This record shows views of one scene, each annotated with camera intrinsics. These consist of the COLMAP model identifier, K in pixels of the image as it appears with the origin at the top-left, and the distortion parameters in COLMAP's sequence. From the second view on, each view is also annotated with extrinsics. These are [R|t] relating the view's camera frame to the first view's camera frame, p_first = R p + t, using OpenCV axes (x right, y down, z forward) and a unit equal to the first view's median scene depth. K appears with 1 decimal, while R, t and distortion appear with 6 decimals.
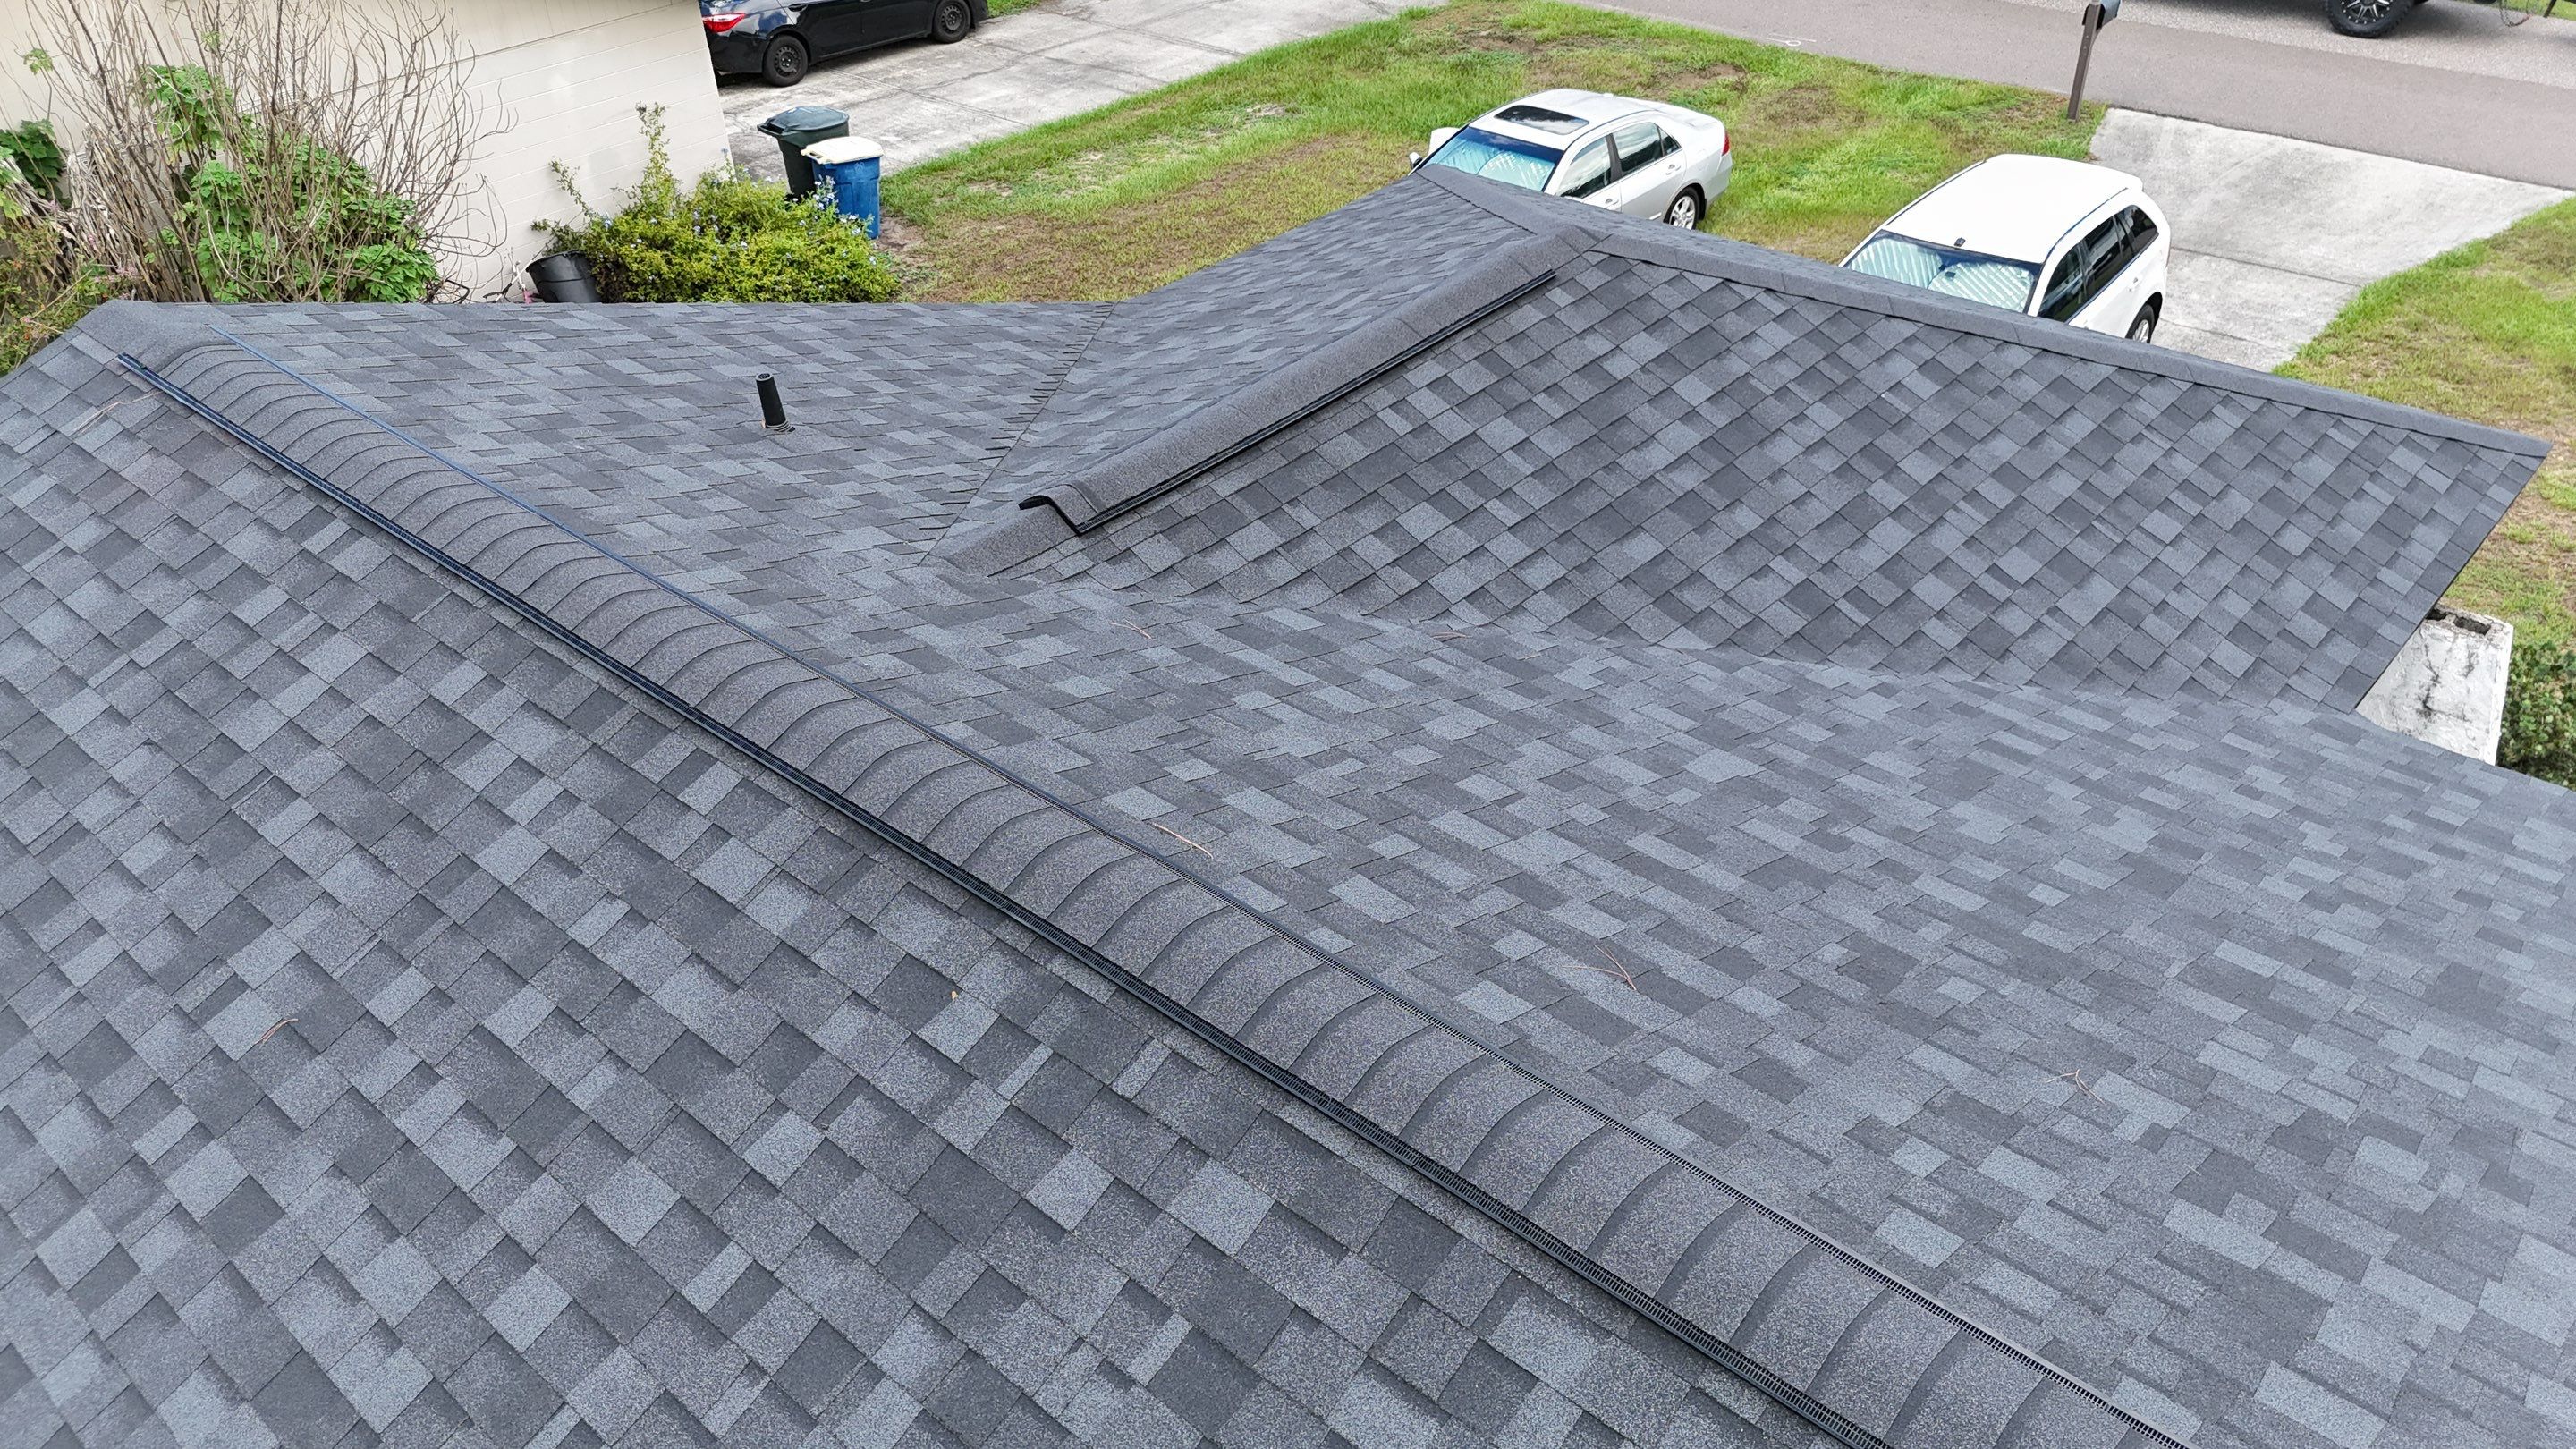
lens RADIAL K [[1898.9, 0, 1283.3], [0, 1898.9, 718.6], [0, 0, 1]] dist [0.080627, -0.086686]
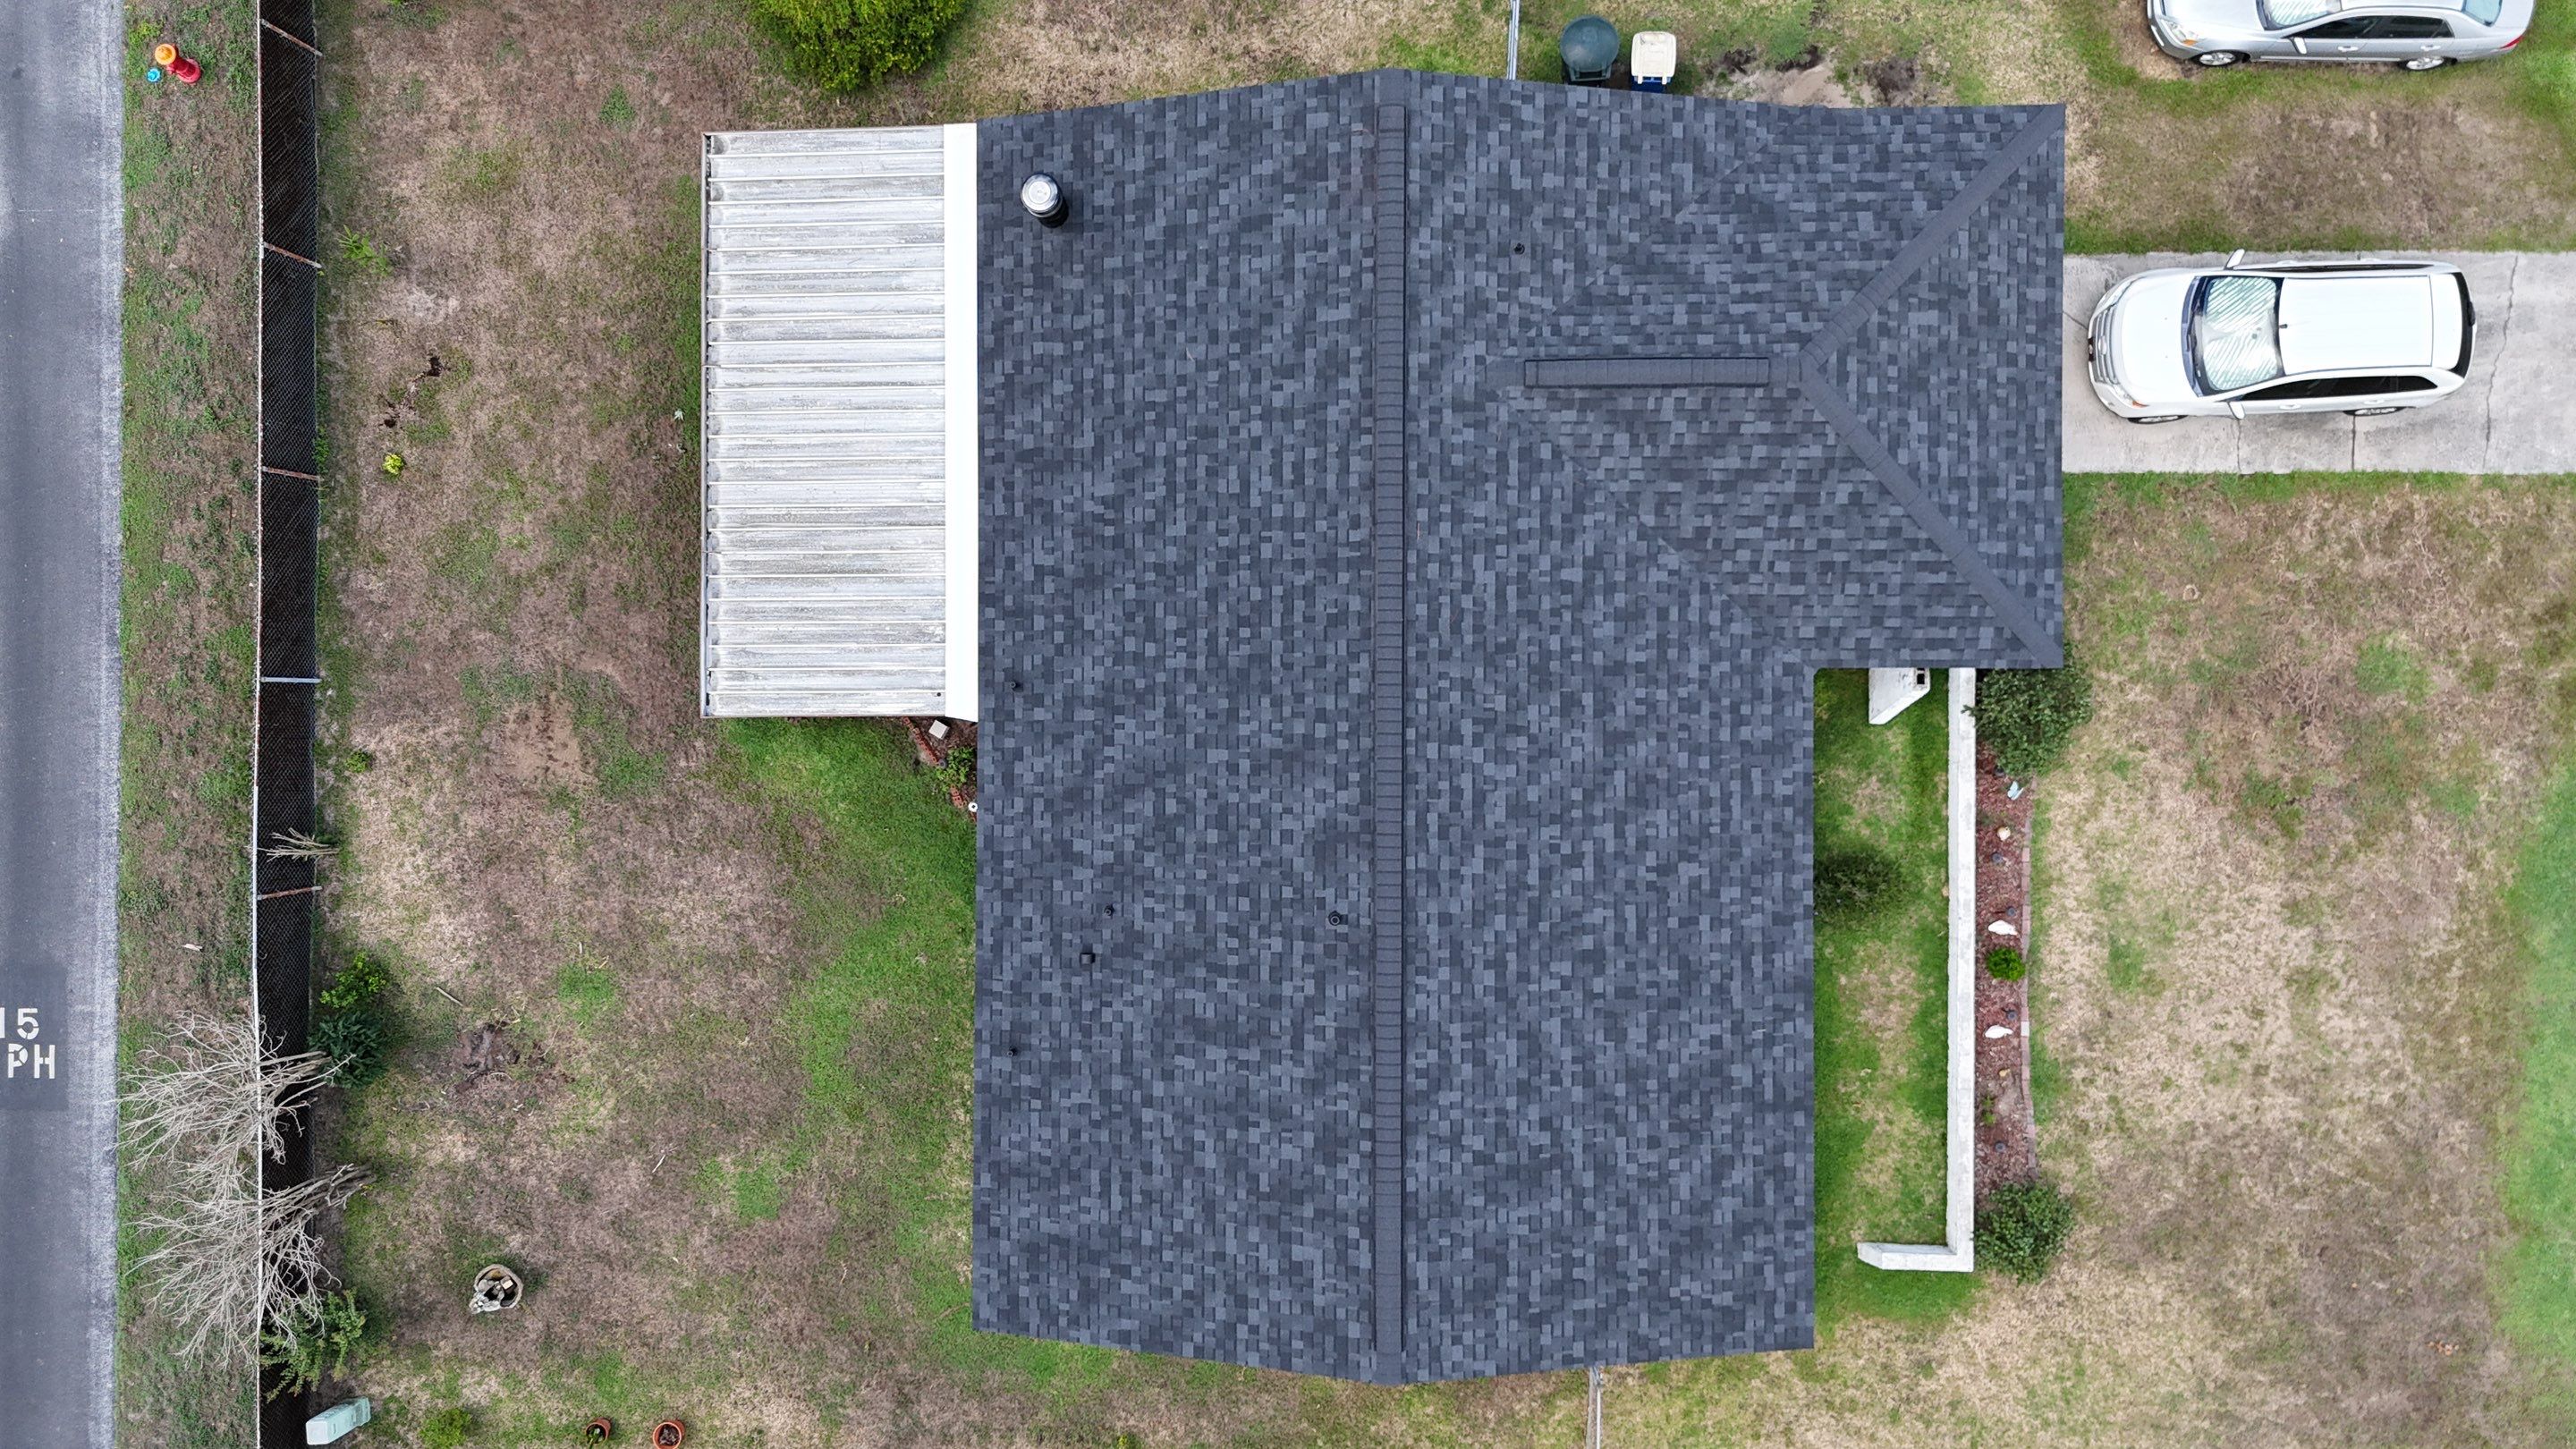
lens RADIAL K [[1886.1, 0, 1285.1], [0, 1886.1, 721.4], [0, 0, 1]] dist [0.166805, -0.439436]
pose [[0.662342, 0.749197, 0.002415, 0.055940], [-0.409124, 0.358990, 0.838894, -2.858309], [0.627630, -0.556623, 0.544289, -1.634659]]
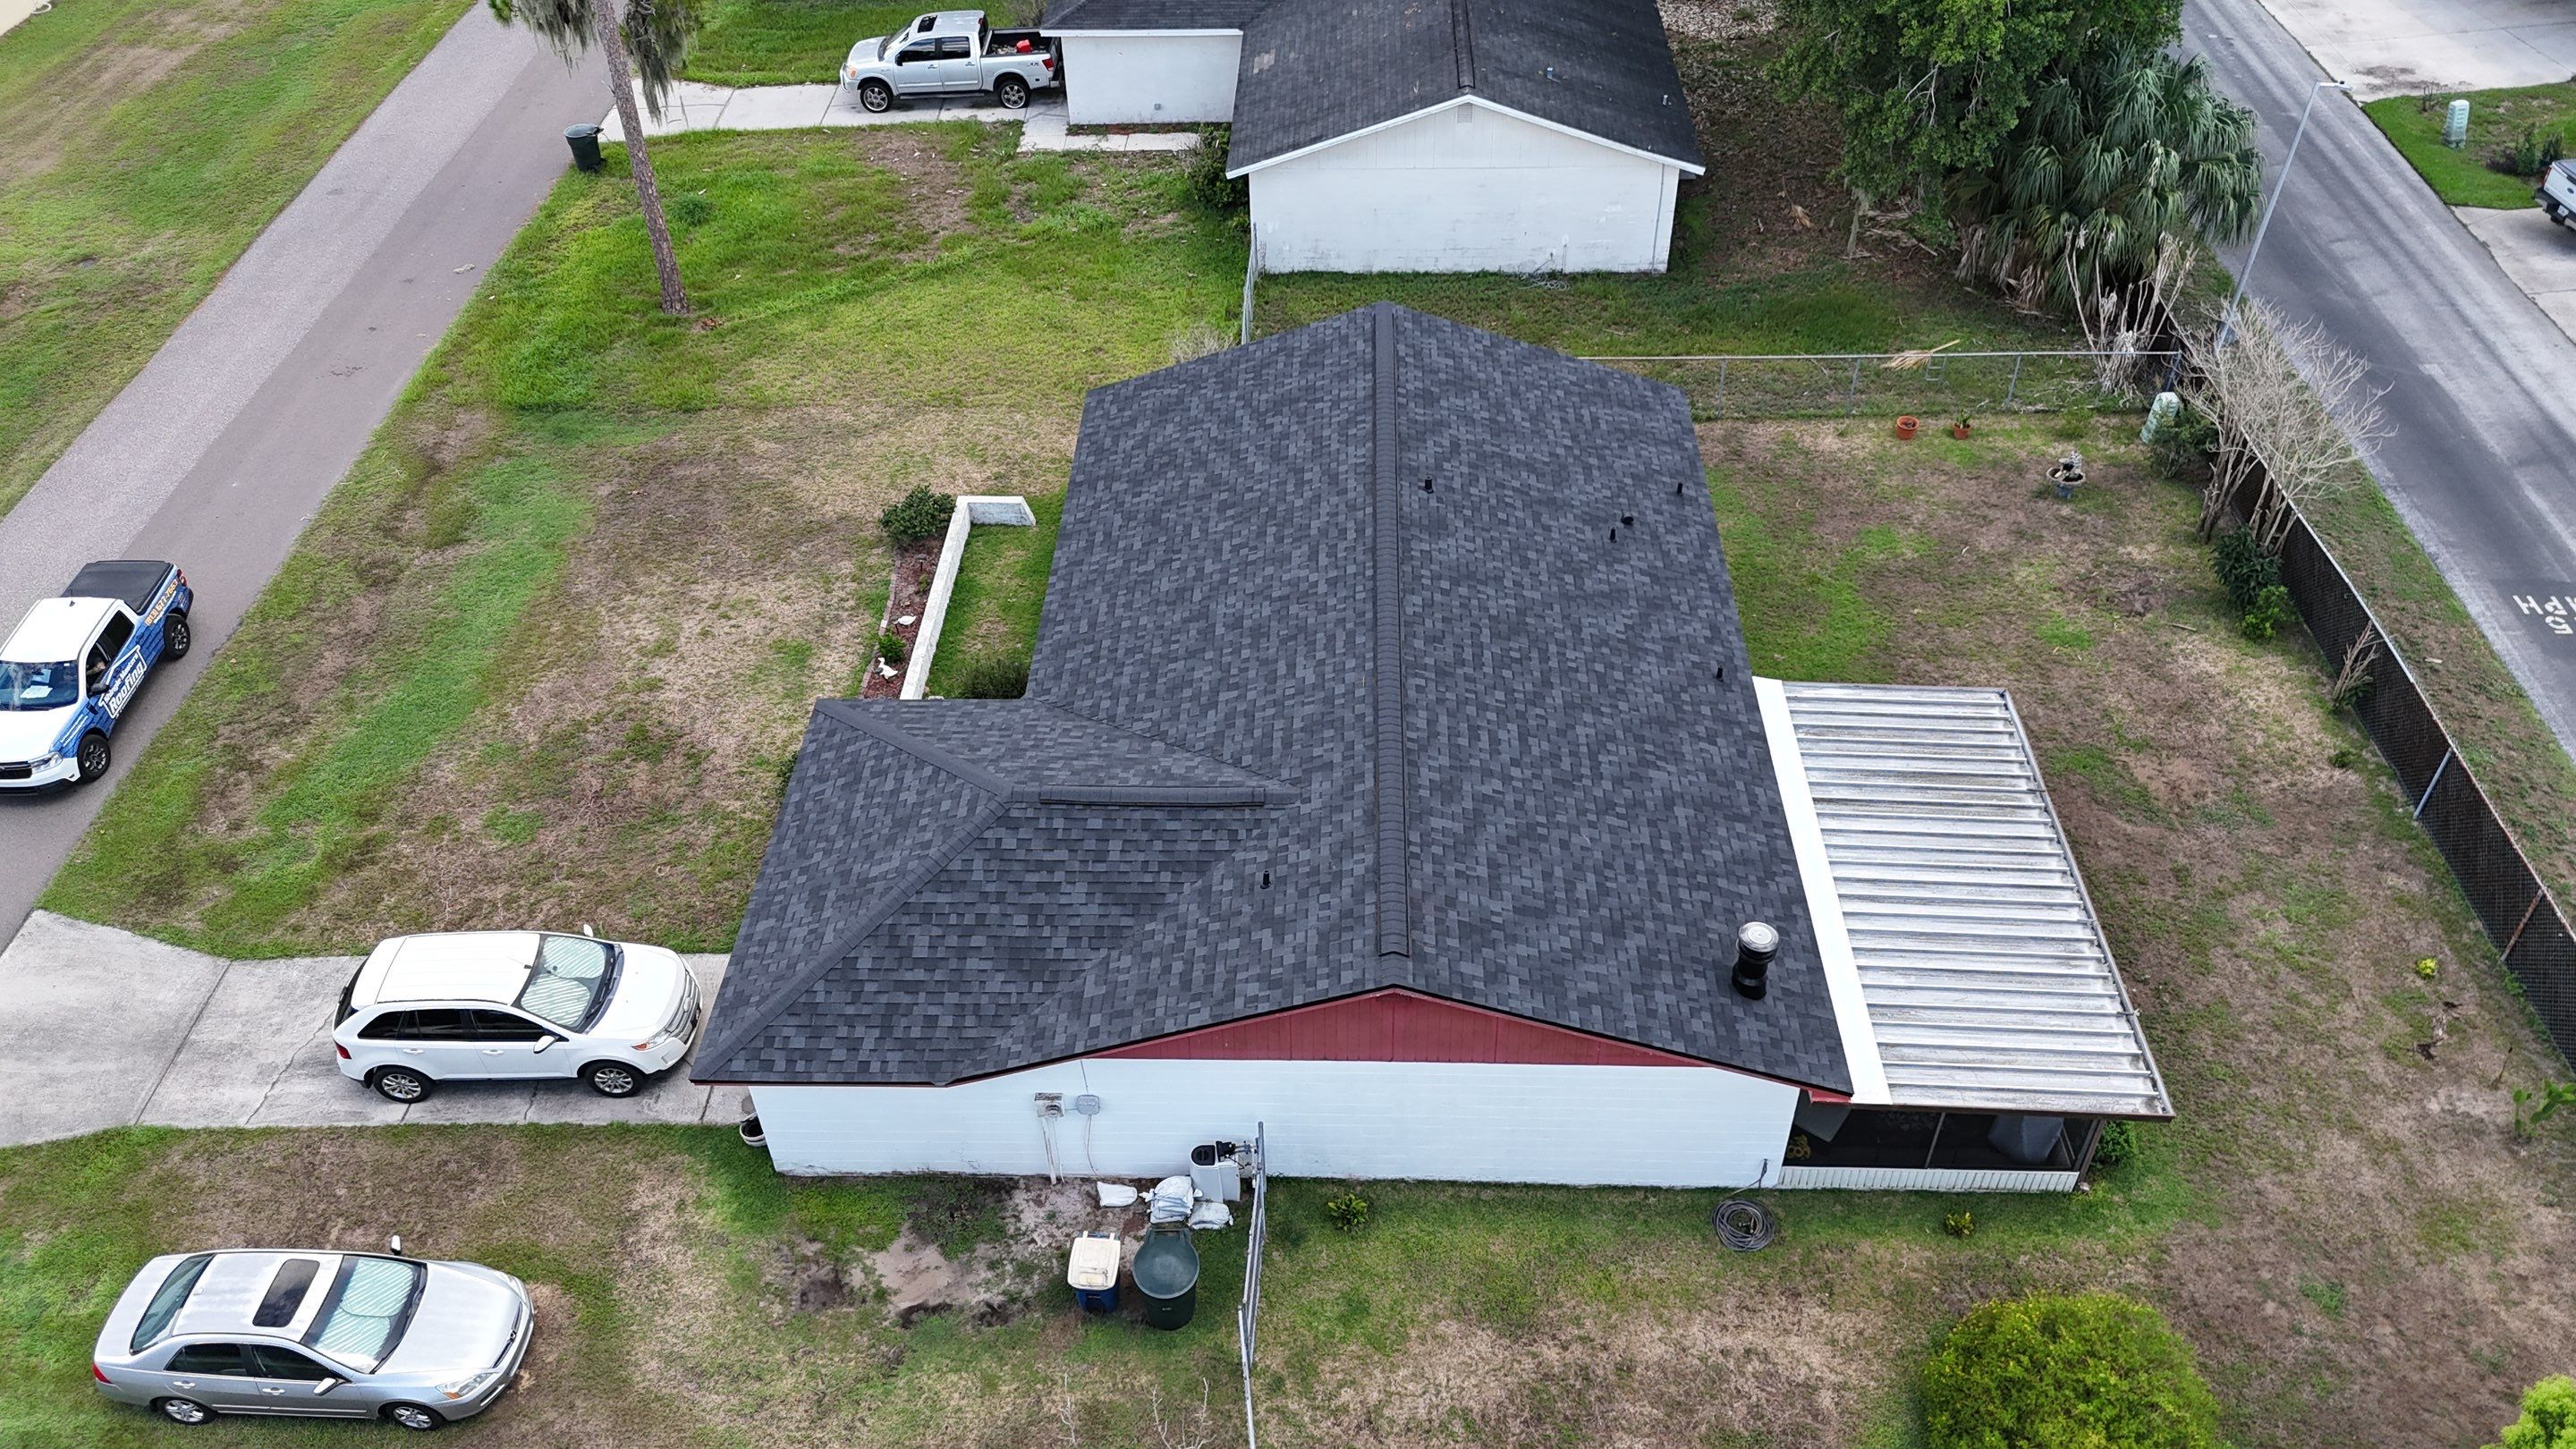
lens RADIAL K [[1886.1, 0, 1285.1], [0, 1886.1, 721.4], [0, 0, 1]] dist [0.166805, -0.439436]
pose [[-0.638716, -0.465788, 0.612440, -2.550042], [0.480618, 0.380060, 0.790291, -3.327939], [-0.600872, 0.799122, -0.018885, 1.043053]]
